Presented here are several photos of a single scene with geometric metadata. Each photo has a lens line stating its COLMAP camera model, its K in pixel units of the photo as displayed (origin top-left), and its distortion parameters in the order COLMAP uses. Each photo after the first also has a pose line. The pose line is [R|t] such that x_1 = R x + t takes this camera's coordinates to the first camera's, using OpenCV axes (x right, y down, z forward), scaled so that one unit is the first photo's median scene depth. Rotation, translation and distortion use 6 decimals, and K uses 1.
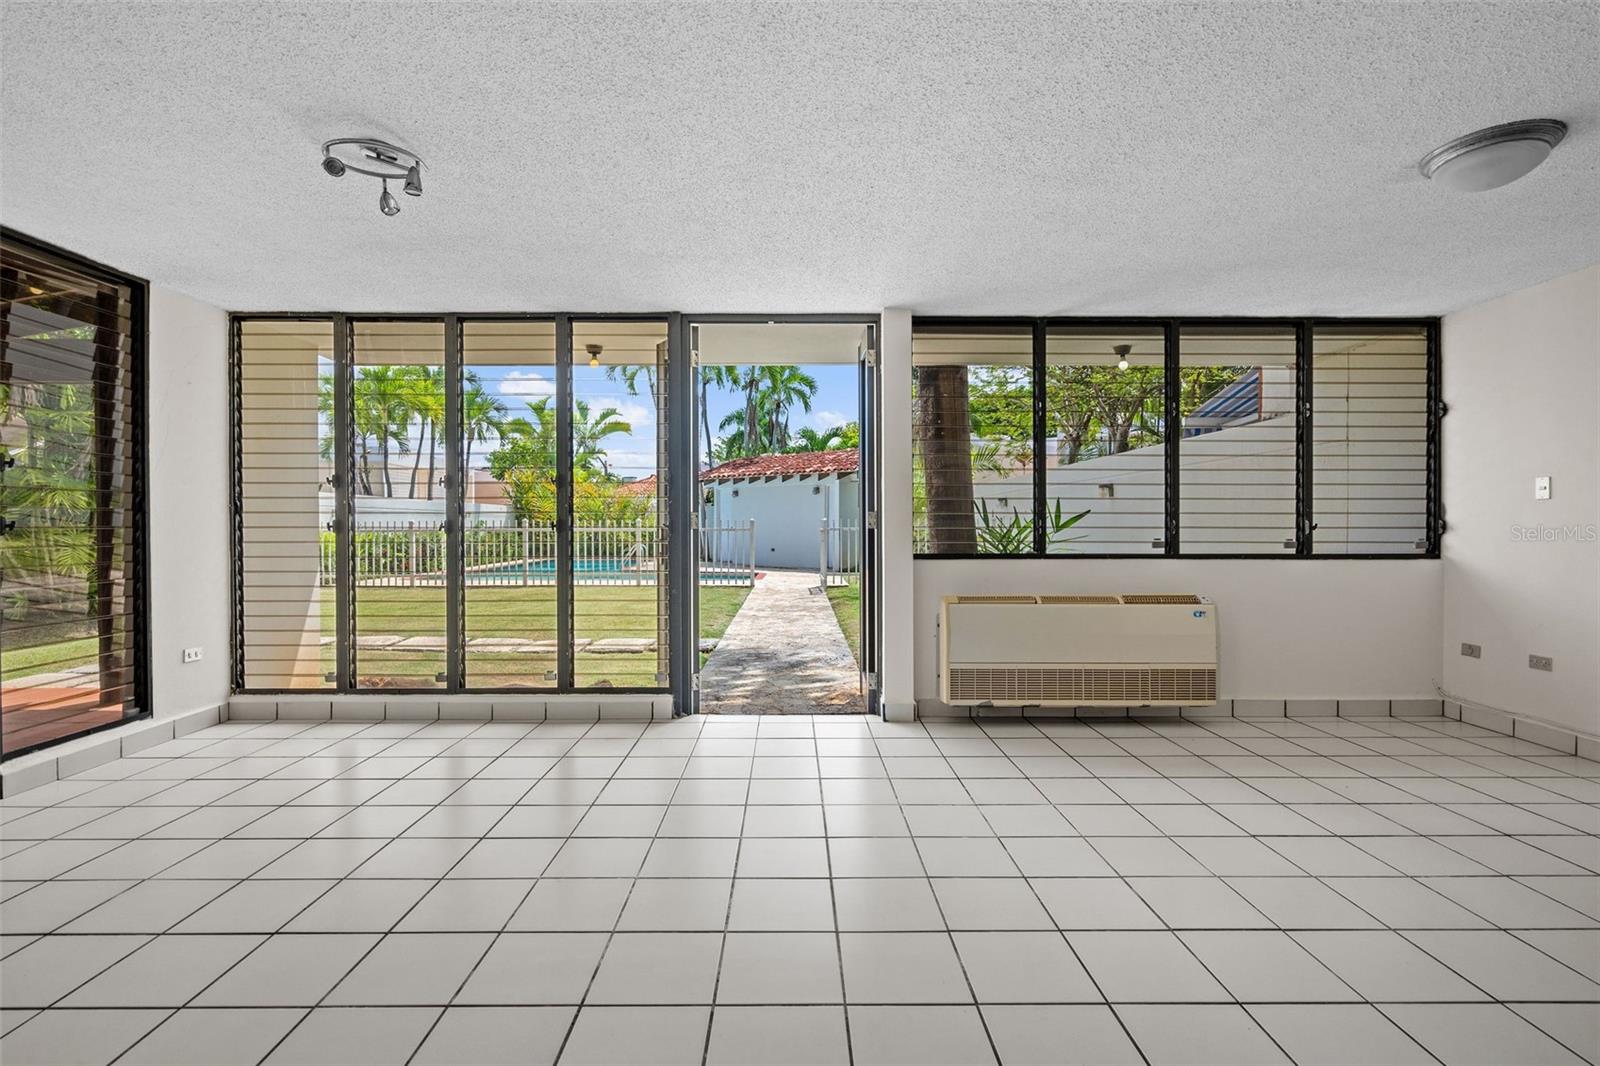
lens RADIAL K [[736.7, 0, 795.1], [0, 736.7, 528.8], [0, 0, 1]] dist [-0.001243, 0.000592]
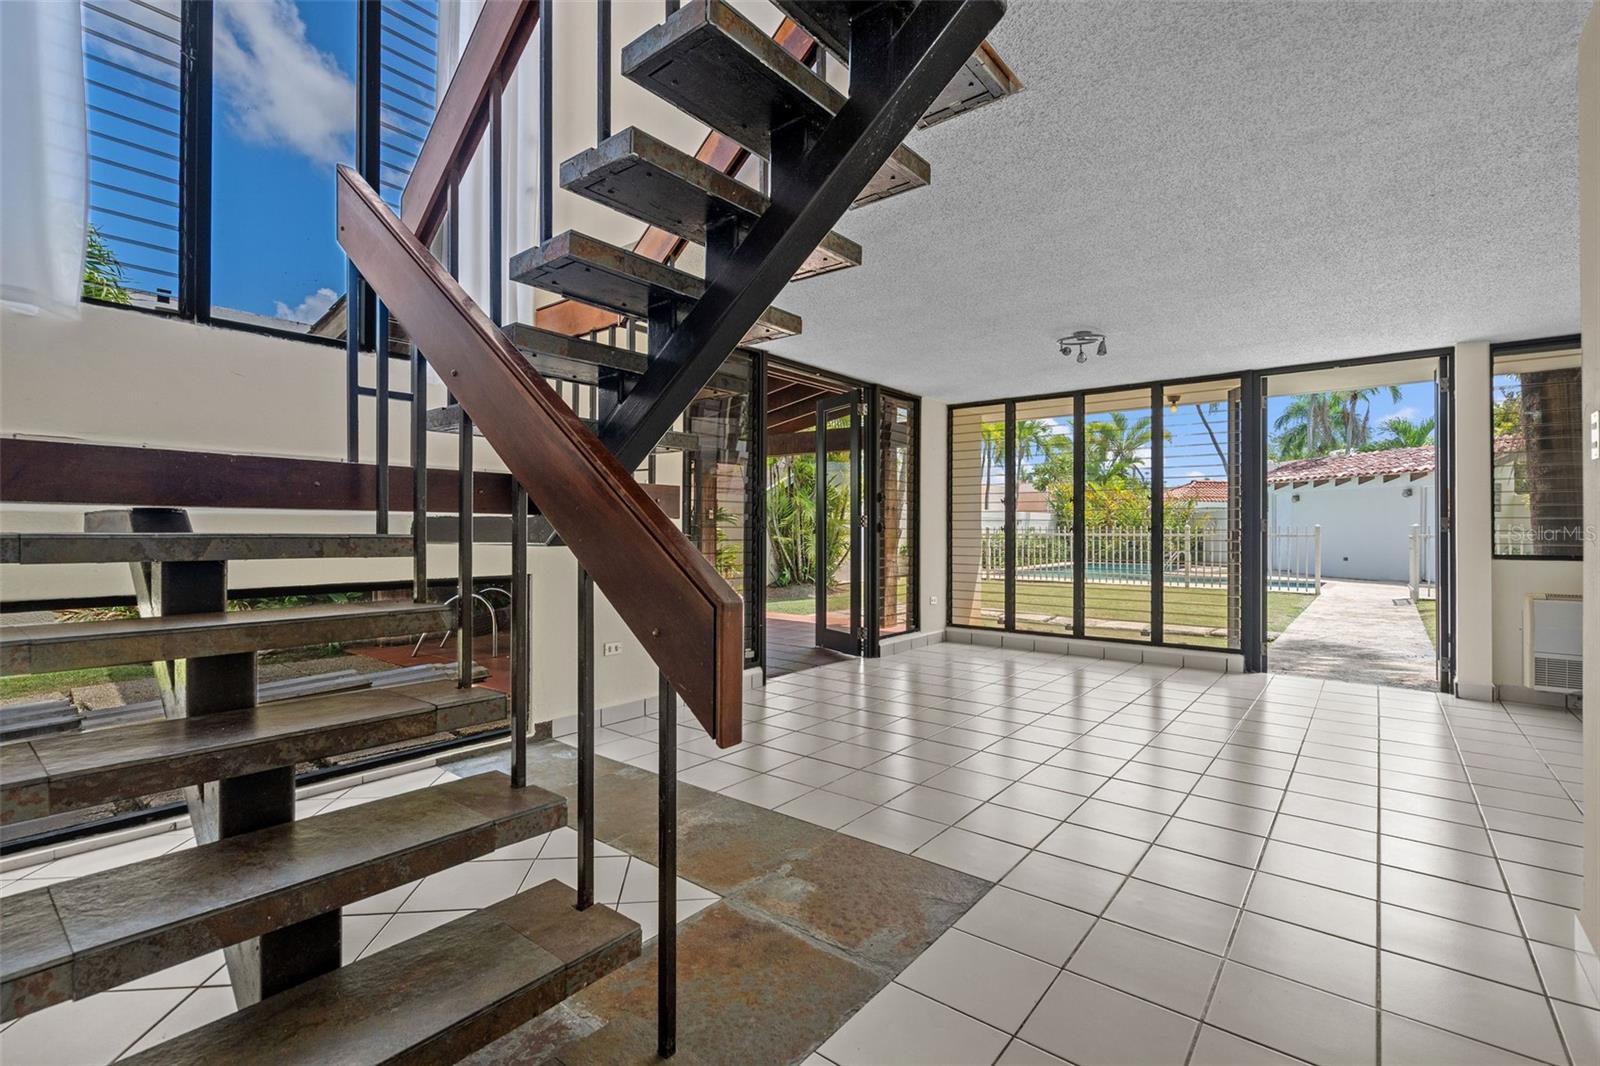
lens RADIAL K [[720.8, 0, 800.6], [0, 720.8, 529.7], [0, 0, 1]] dist [0.001801, 0.000430]
pose [[0.777441, 0.002670, -0.628950, 0.030400], [-0.007793, 0.999955, -0.005389, 0.009568], [0.628907, 0.009091, 0.777427, -0.512628]]
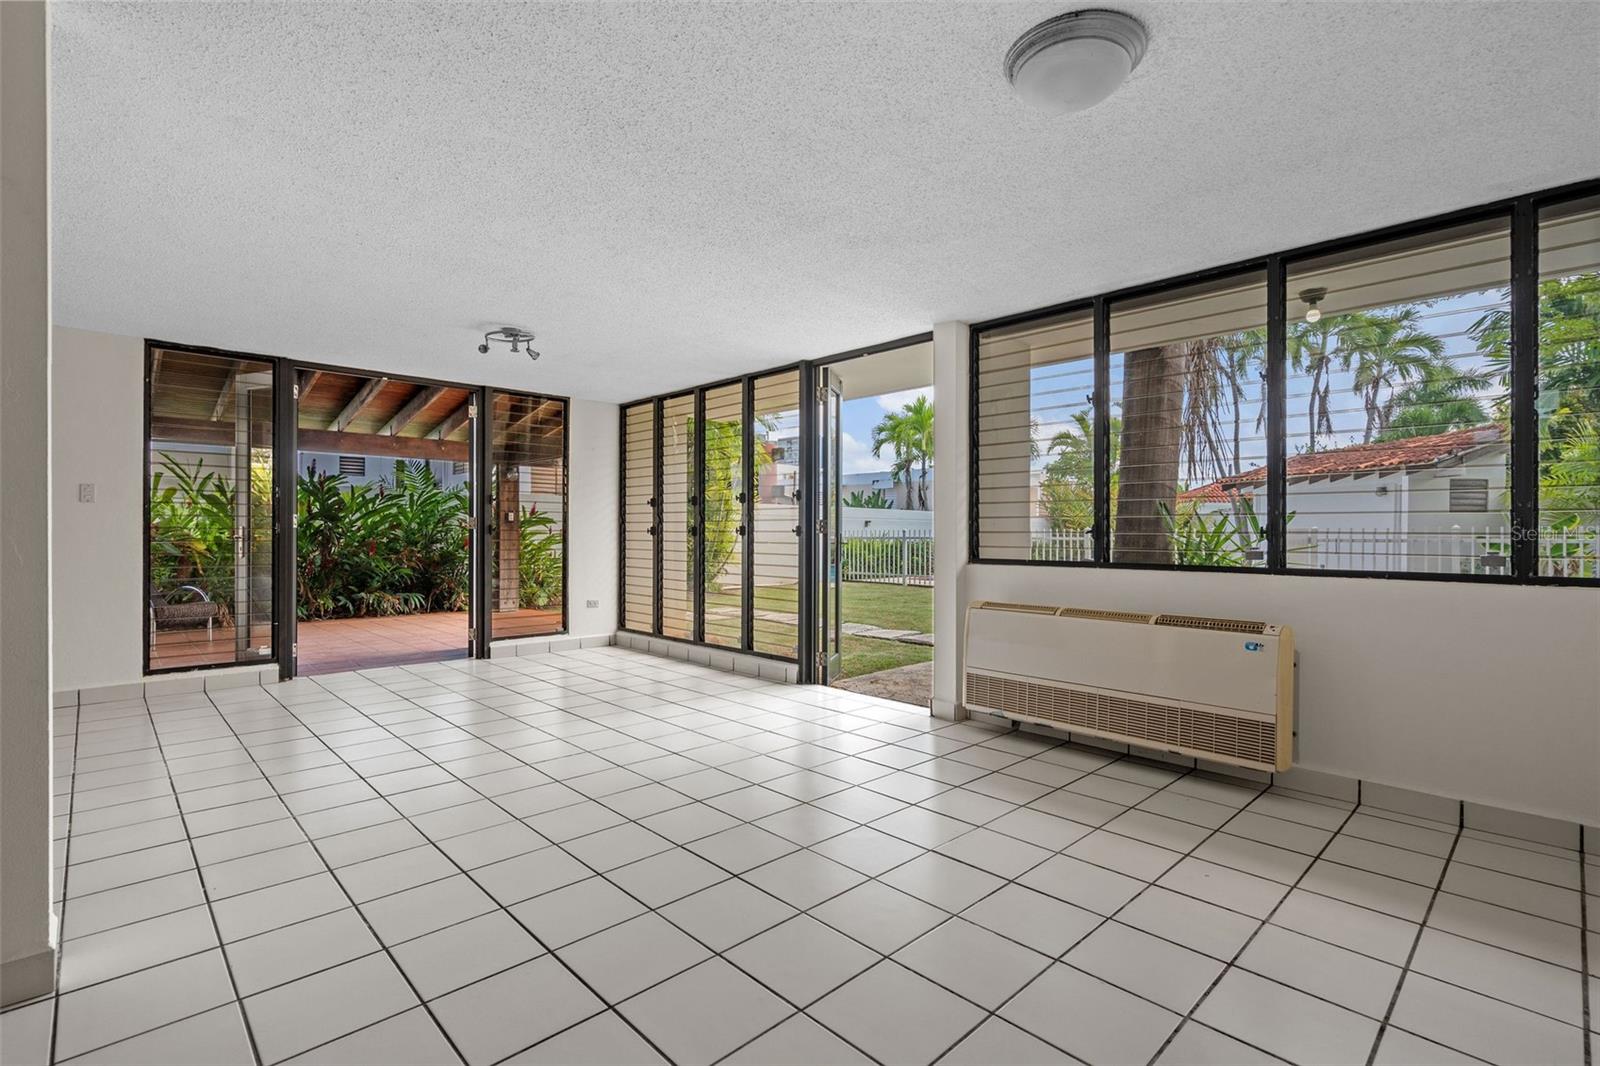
lens RADIAL K [[736.7, 0, 795.1], [0, 736.7, 528.8], [0, 0, 1]] dist [-0.001243, 0.000592]
pose [[0.685786, -0.002004, -0.727800, 0.717855], [-0.008763, 0.999901, -0.011010, 0.006679], [0.727750, 0.013928, 0.685701, 0.126621]]
